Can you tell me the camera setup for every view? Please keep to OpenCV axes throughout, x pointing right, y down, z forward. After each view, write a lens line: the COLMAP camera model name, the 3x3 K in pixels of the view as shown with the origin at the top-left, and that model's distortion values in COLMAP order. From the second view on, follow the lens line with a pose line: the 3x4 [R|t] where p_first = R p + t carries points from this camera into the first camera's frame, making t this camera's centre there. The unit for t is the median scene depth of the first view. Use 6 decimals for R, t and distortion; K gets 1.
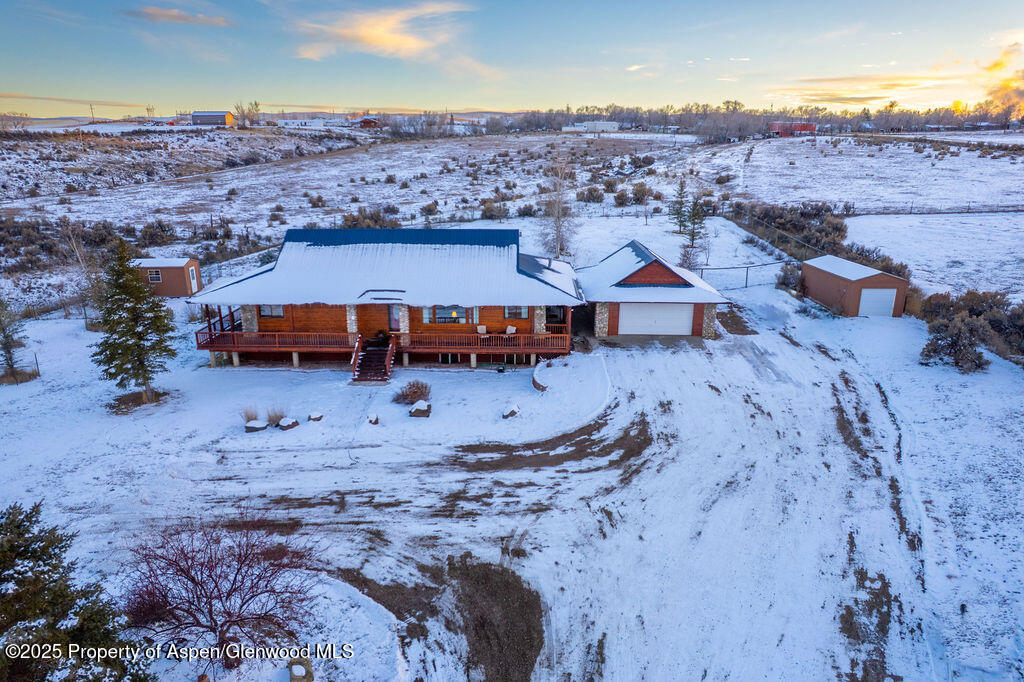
lens RADIAL K [[660.2, 0, 511.1], [0, 660.2, 346.1], [0, 0, 1]] dist [-0.071768, 0.068658]
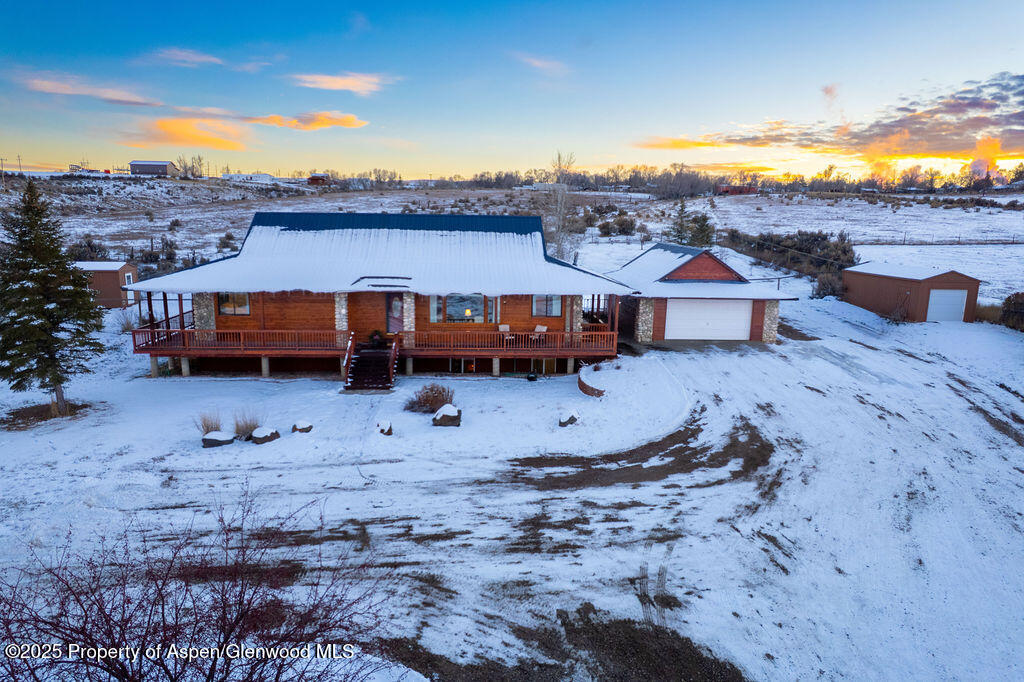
lens RADIAL K [[660.2, 0, 510.9], [0, 660.2, 347.8], [0, 0, 1]] dist [-0.071768, 0.068658]
pose [[0.996277, -0.000936, 0.086205, -0.106273], [0.009285, 0.995289, -0.096504, 0.074300], [-0.085708, 0.096945, 0.991593, 0.207784]]
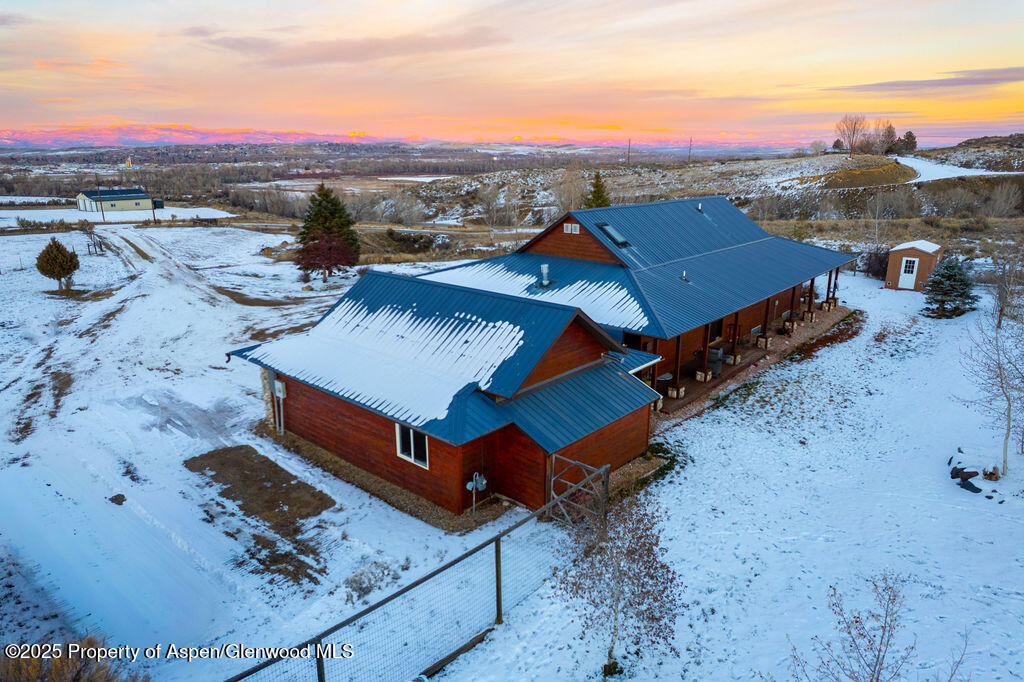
lens RADIAL K [[660.2, 0, 504.9], [0, 660.2, 312.6], [0, 0, 1]] dist [-0.071768, 0.068658]
pose [[-0.647573, 0.178868, -0.740712, 0.585520], [-0.224788, 0.883960, 0.409982, -0.367706], [0.728093, 0.431997, -0.532221, 1.446202]]
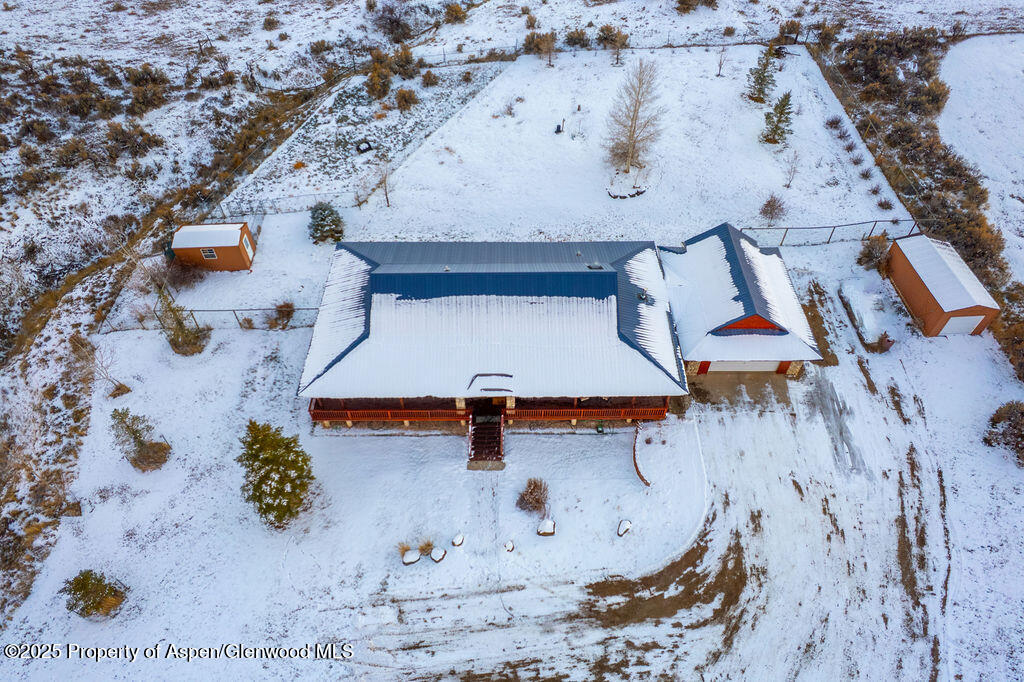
lens RADIAL K [[660.2, 0, 509.1], [0, 660.2, 344.6], [0, 0, 1]] dist [-0.071768, 0.068658]
pose [[0.999582, -0.022094, 0.018622, -0.177805], [0.008575, 0.842254, 0.539013, -0.651385], [-0.027593, -0.538628, 0.842092, 0.164806]]
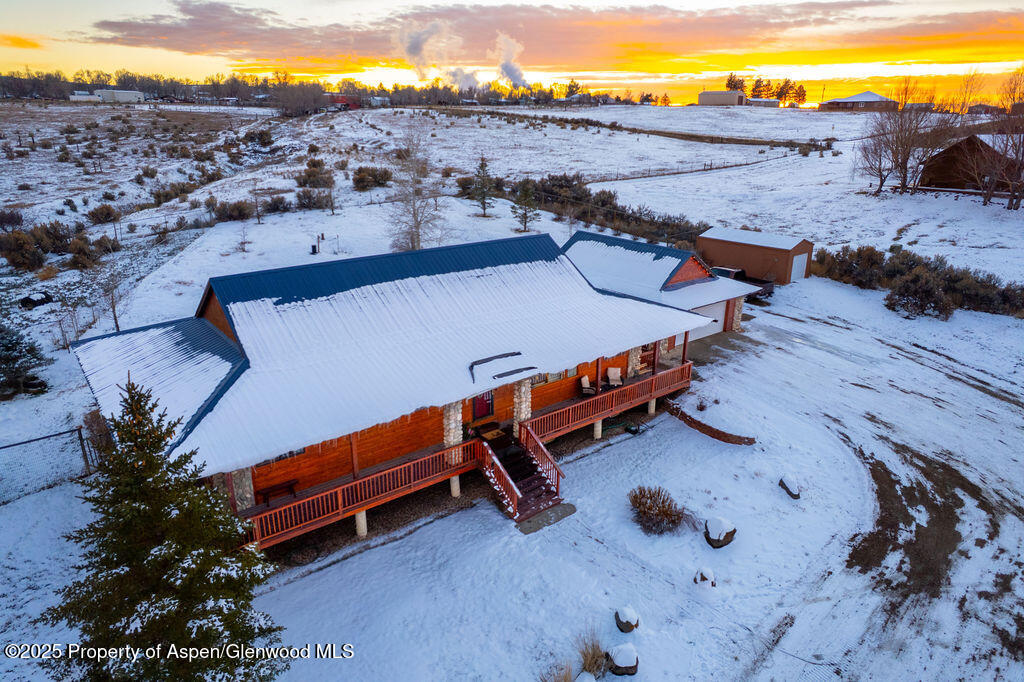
lens RADIAL K [[660.2, 0, 511.2], [0, 660.2, 339.1], [0, 0, 1]] dist [-0.071768, 0.068658]
pose [[0.760774, -0.198494, 0.617918, -0.529030], [0.181270, 0.979180, 0.091365, -0.148718], [-0.623188, 0.042502, 0.780916, 0.505587]]
